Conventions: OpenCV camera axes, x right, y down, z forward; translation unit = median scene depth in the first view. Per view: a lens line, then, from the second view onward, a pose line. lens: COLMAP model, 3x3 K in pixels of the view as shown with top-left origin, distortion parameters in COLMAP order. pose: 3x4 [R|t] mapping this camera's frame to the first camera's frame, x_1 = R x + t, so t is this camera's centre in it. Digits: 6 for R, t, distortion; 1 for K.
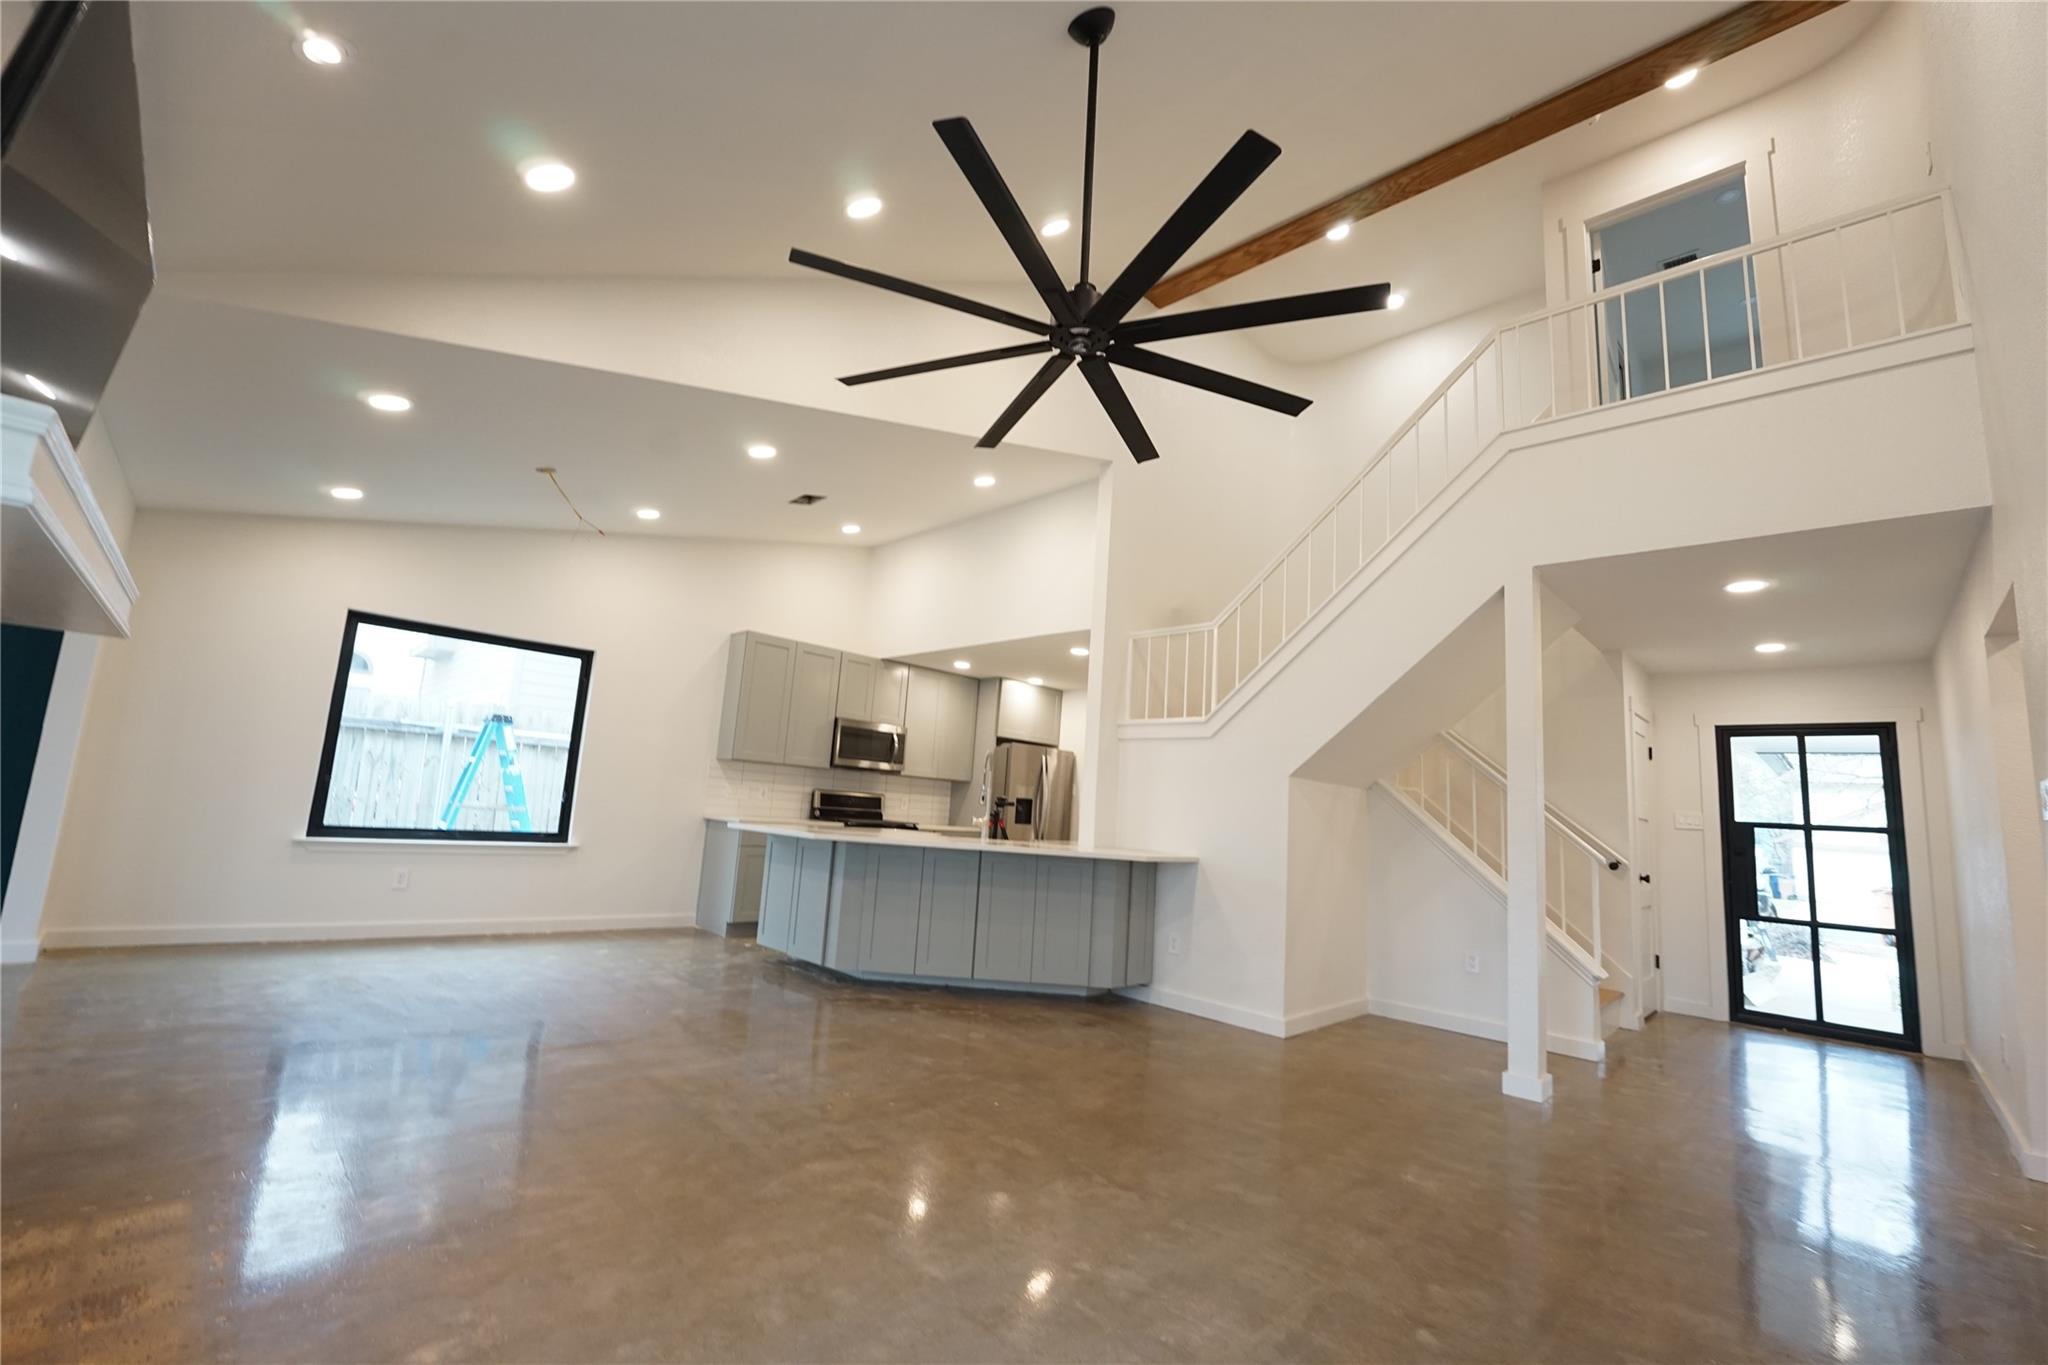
lens RADIAL K [[828.0, 0, 1019.3], [0, 828.0, 679.3], [0, 0, 1]] dist [-0.032652, 0.004743]
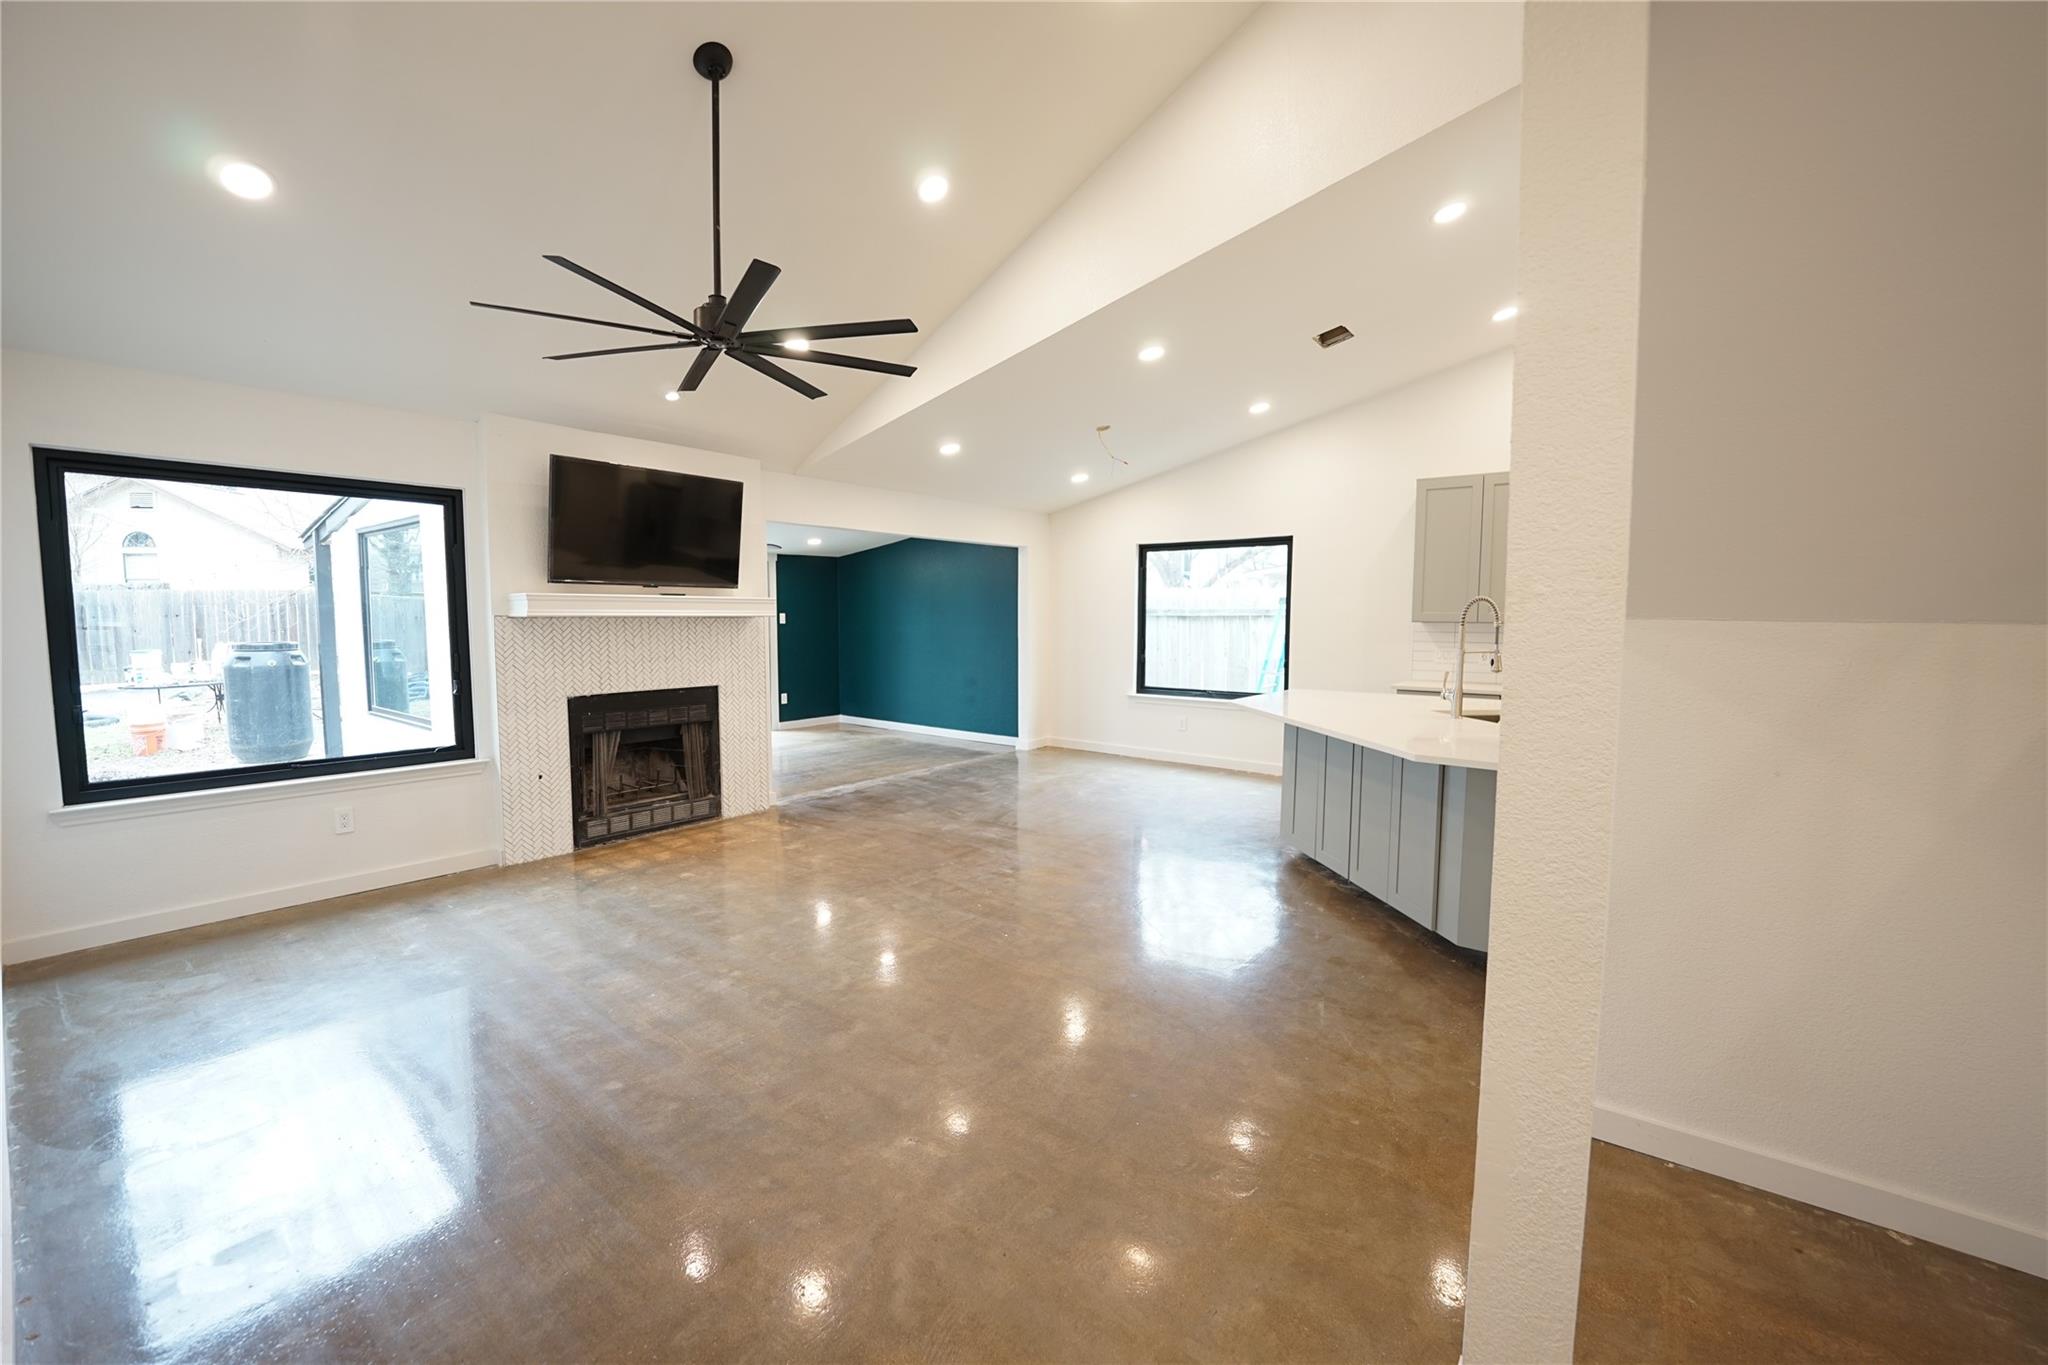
lens RADIAL K [[828.0, 0, 1019.3], [0, 828.0, 679.3], [0, 0, 1]] dist [-0.032652, 0.004743]
pose [[0.132097, 0.010237, -0.991184, 0.671040], [0.157394, 0.987044, 0.031171, 0.079349], [0.978661, -0.160124, 0.128774, 0.558561]]
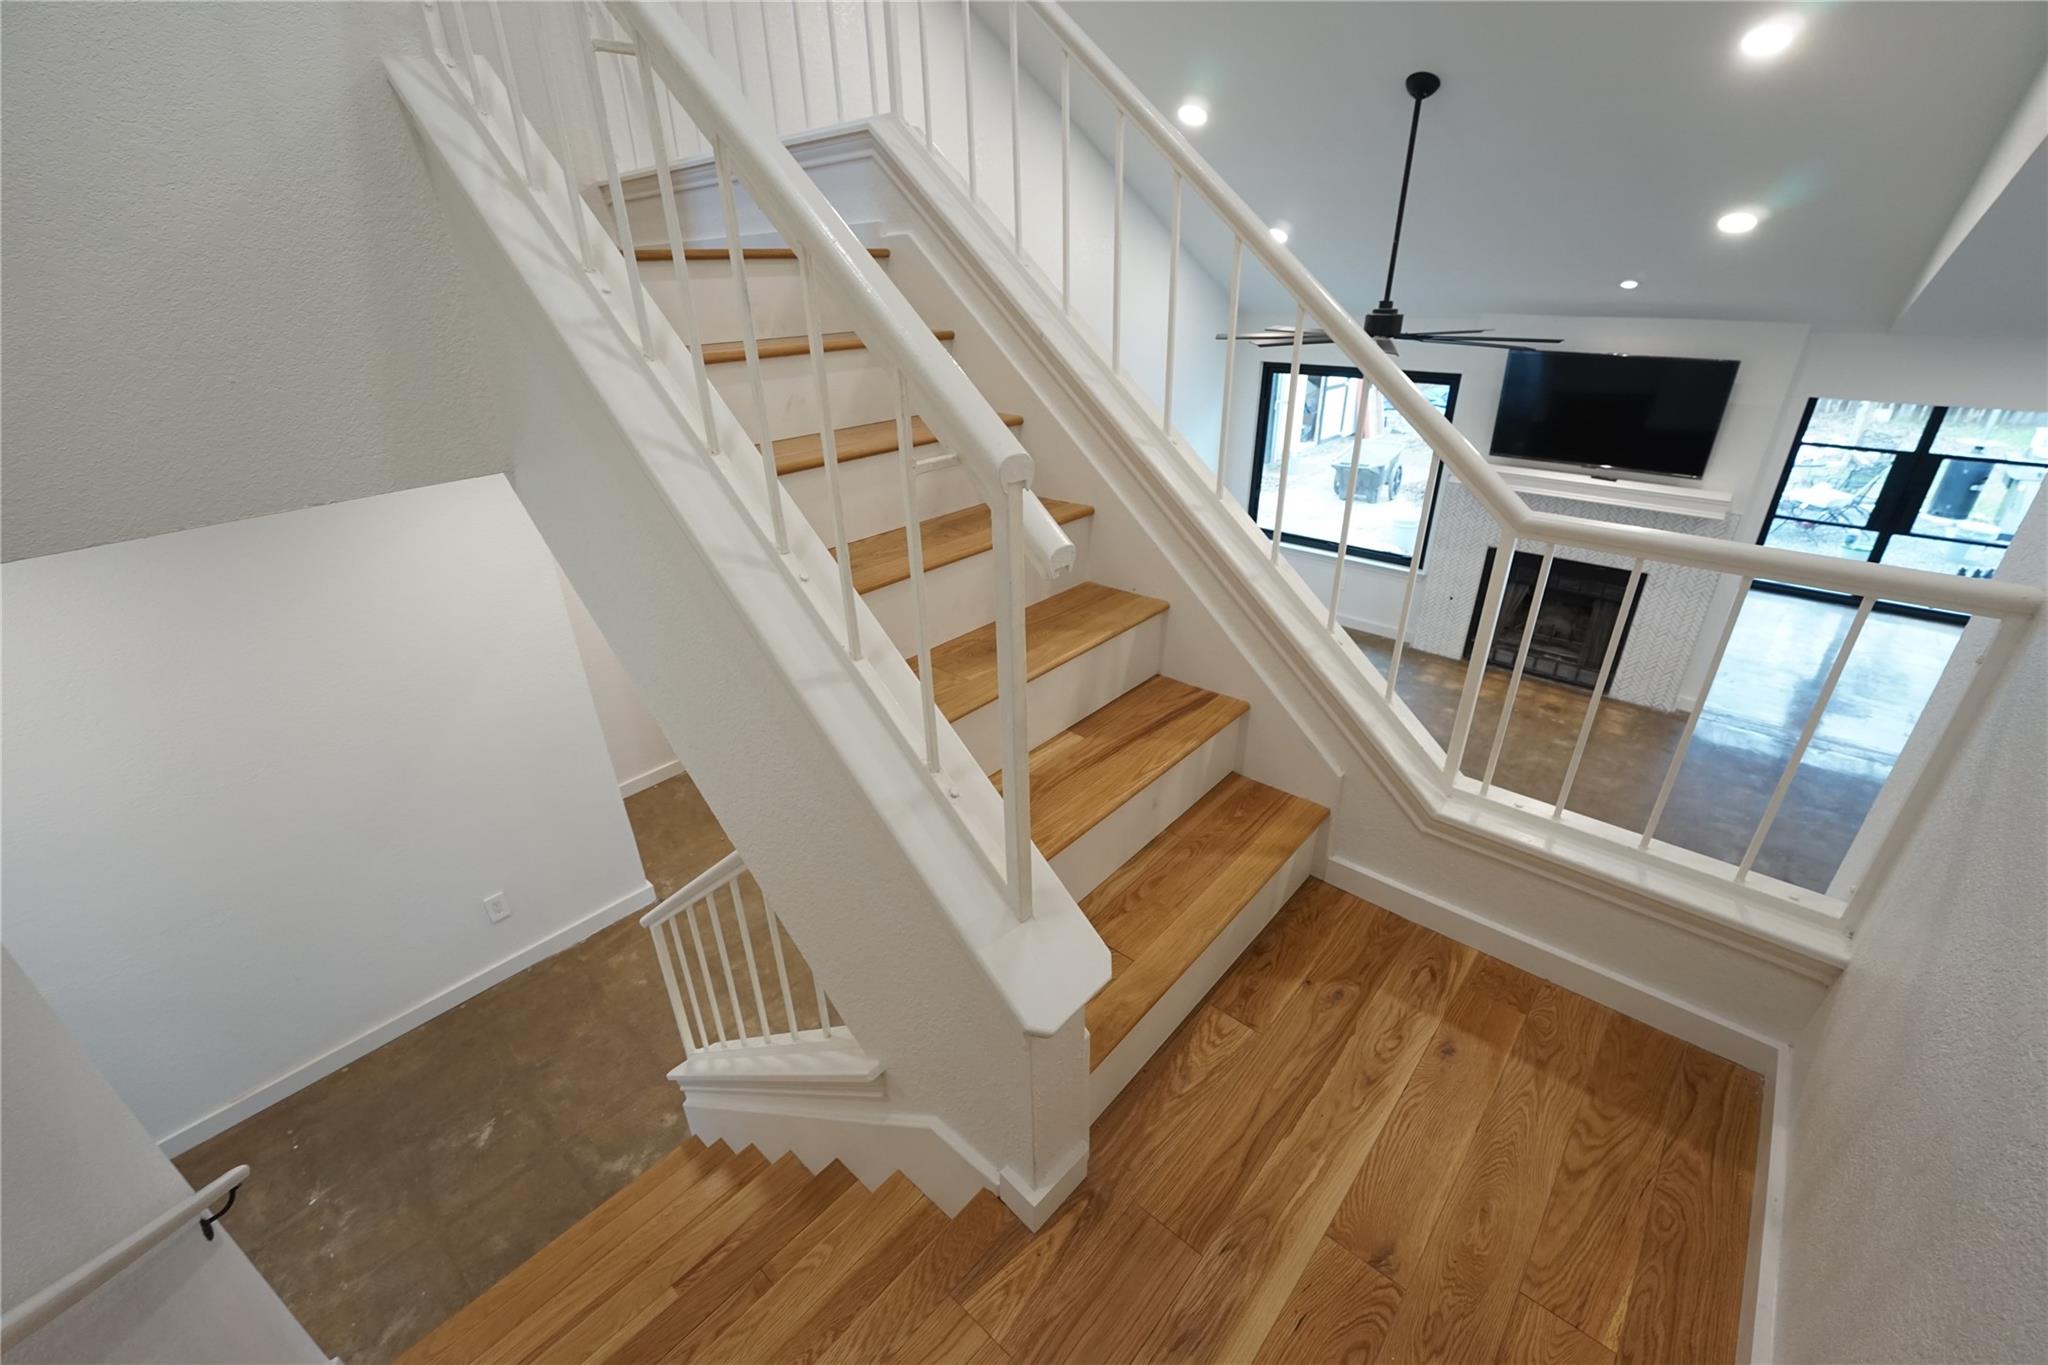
lens RADIAL K [[828.0, 0, 1019.3], [0, 828.0, 679.3], [0, 0, 1]] dist [-0.032652, 0.004743]
pose [[-0.996990, -0.011851, -0.076614, 0.436663], [-0.034395, 0.953275, 0.300139, -0.097591], [0.069477, 0.301871, -0.950814, 1.288898]]
